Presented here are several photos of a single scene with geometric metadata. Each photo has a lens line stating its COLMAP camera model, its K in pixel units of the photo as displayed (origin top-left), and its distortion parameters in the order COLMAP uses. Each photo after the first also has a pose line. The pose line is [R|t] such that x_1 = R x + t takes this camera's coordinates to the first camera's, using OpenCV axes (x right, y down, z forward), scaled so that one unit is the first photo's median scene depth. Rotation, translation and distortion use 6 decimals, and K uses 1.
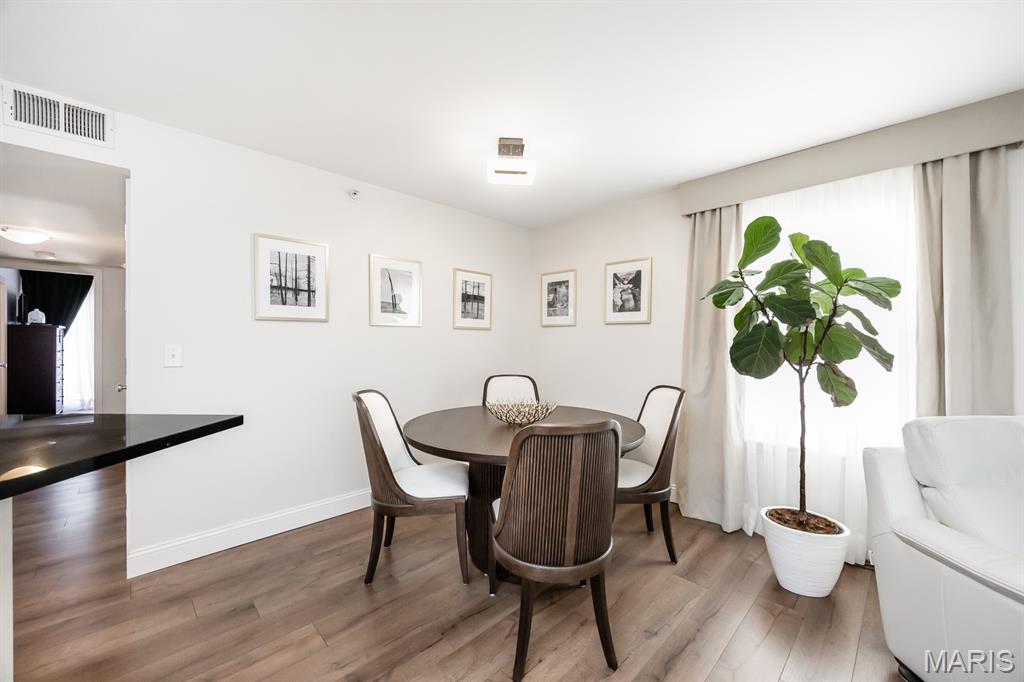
lens RADIAL K [[399.6, 0, 543.8], [0, 399.6, 343.2], [0, 0, 1]] dist [-0.013788, 0.000060]
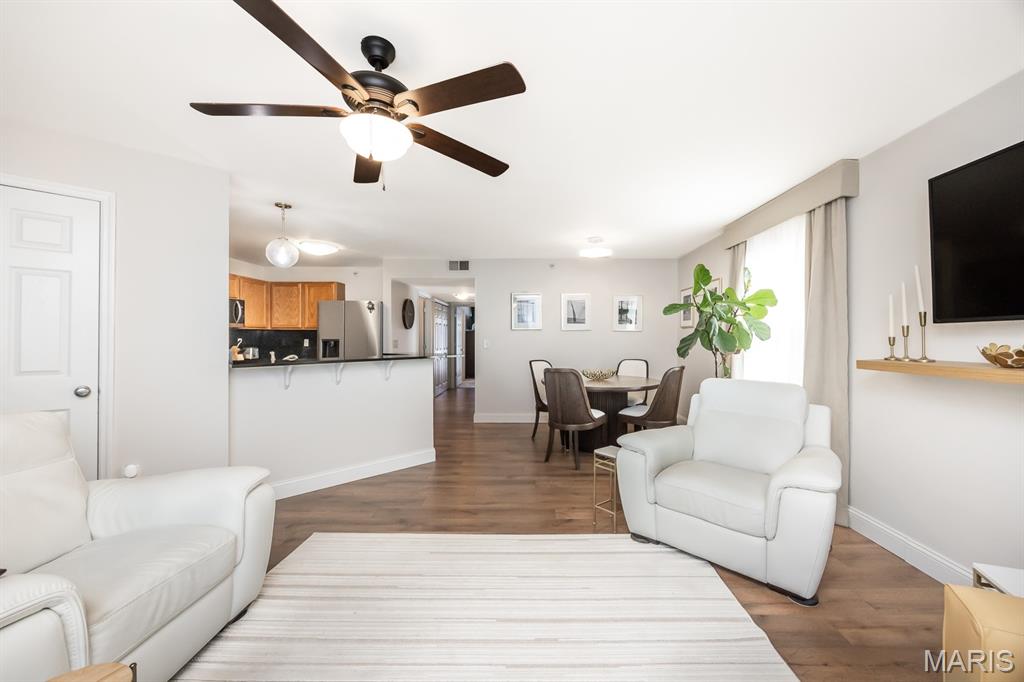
lens RADIAL K [[399.6, 0, 535.8], [0, 399.6, 340.6], [0, 0, 1]] dist [-0.013788, 0.000060]
pose [[0.696860, 0.001173, -0.717206, 0.779195], [0.000617, 0.999997, 0.002235, 0.001012], [0.717207, -0.002000, 0.696858, -0.408080]]
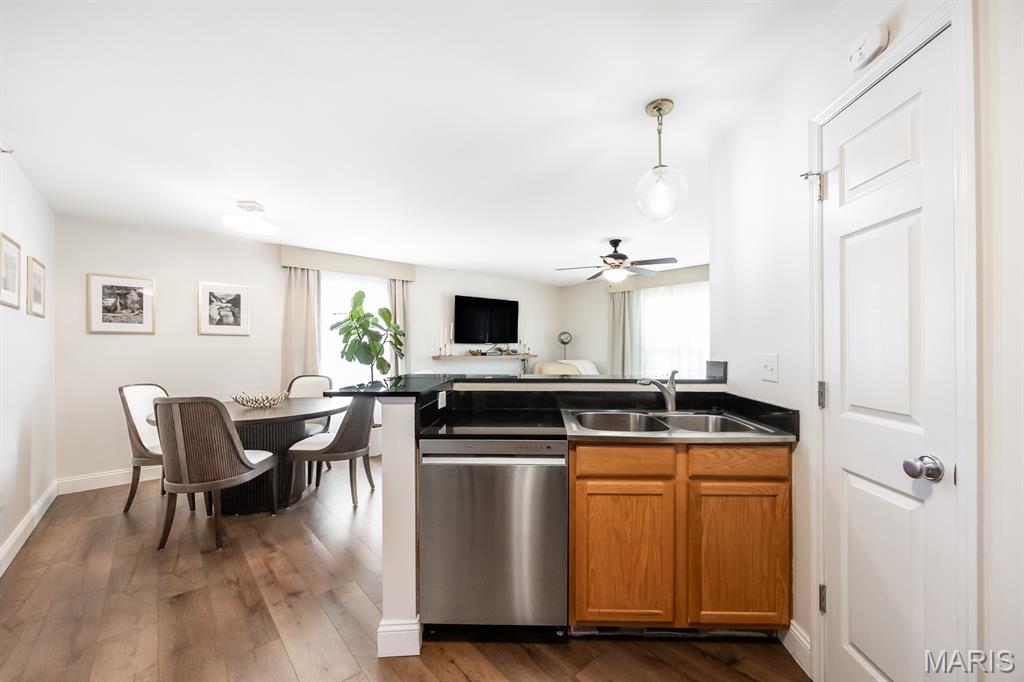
lens RADIAL K [[399.6, 0, 507.1], [0, 399.6, 345.1], [0, 0, 1]] dist [-0.013788, 0.000060]
pose [[0.105081, 0.002317, 0.994461, -0.941535], [0.006335, 0.999975, -0.002999, -0.006747], [-0.994444, 0.006615, 0.105064, -0.012242]]
